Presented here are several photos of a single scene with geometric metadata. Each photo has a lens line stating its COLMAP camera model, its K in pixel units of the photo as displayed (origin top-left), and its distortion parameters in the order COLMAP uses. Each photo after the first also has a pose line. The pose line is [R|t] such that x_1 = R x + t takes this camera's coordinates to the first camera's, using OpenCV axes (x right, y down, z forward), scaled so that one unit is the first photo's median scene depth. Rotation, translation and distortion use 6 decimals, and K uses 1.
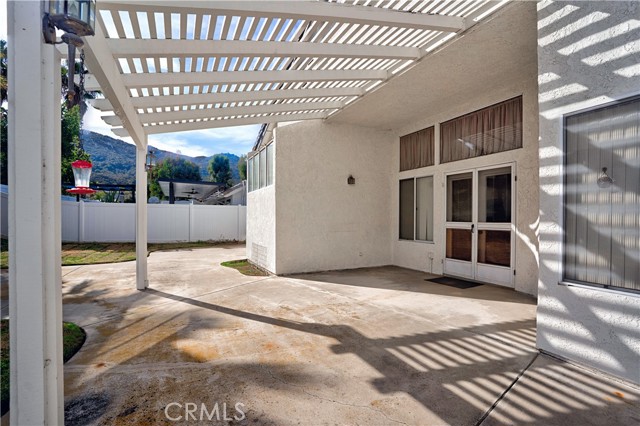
lens RADIAL K [[316.4, 0, 322.5], [0, 316.4, 214.1], [0, 0, 1]] dist [-0.077109, 0.032325]
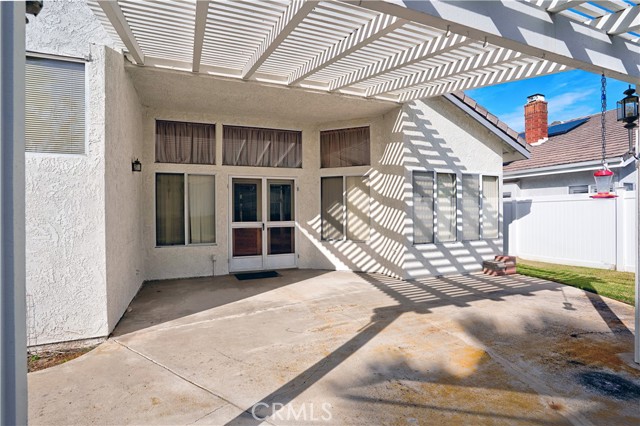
lens RADIAL K [[316.4, 0, 322.5], [0, 316.4, 214.1], [0, 0, 1]] dist [-0.077109, 0.032325]
pose [[0.042822, -0.002702, 0.999079, -0.853669], [0.000816, 0.999996, 0.002670, -0.006601], [-0.999082, 0.000701, 0.042824, 0.869426]]
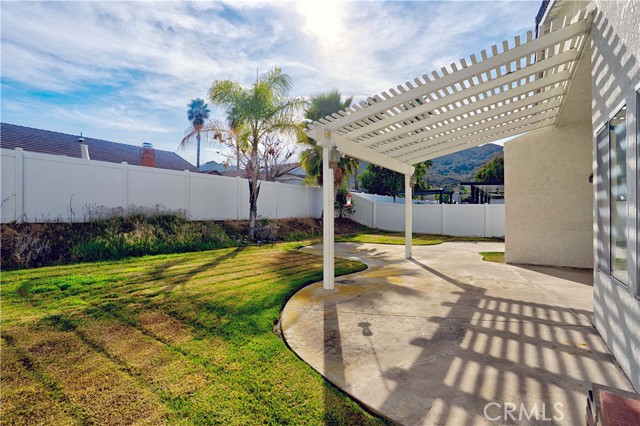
lens RADIAL K [[316.4, 0, 322.5], [0, 316.4, 214.1], [0, 0, 1]] dist [-0.077109, 0.032325]
pose [[0.525921, -0.001629, -0.850532, 0.703988], [0.009496, 0.999947, 0.003957, -0.012121], [0.850480, -0.010158, 0.525909, -0.336815]]
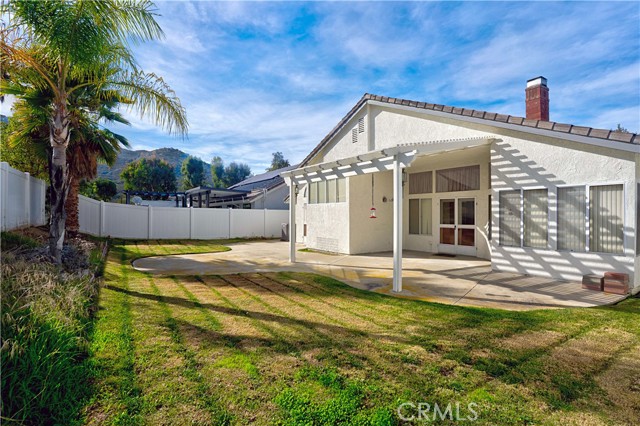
lens RADIAL K [[316.4, 0, 322.5], [0, 316.4, 214.1], [0, 0, 1]] dist [-0.077109, 0.032325]
pose [[0.985898, -0.000162, 0.167344, -0.807652], [-0.001404, 0.999956, 0.009239, -0.068272], [-0.167339, -0.009344, 0.985855, -0.963854]]
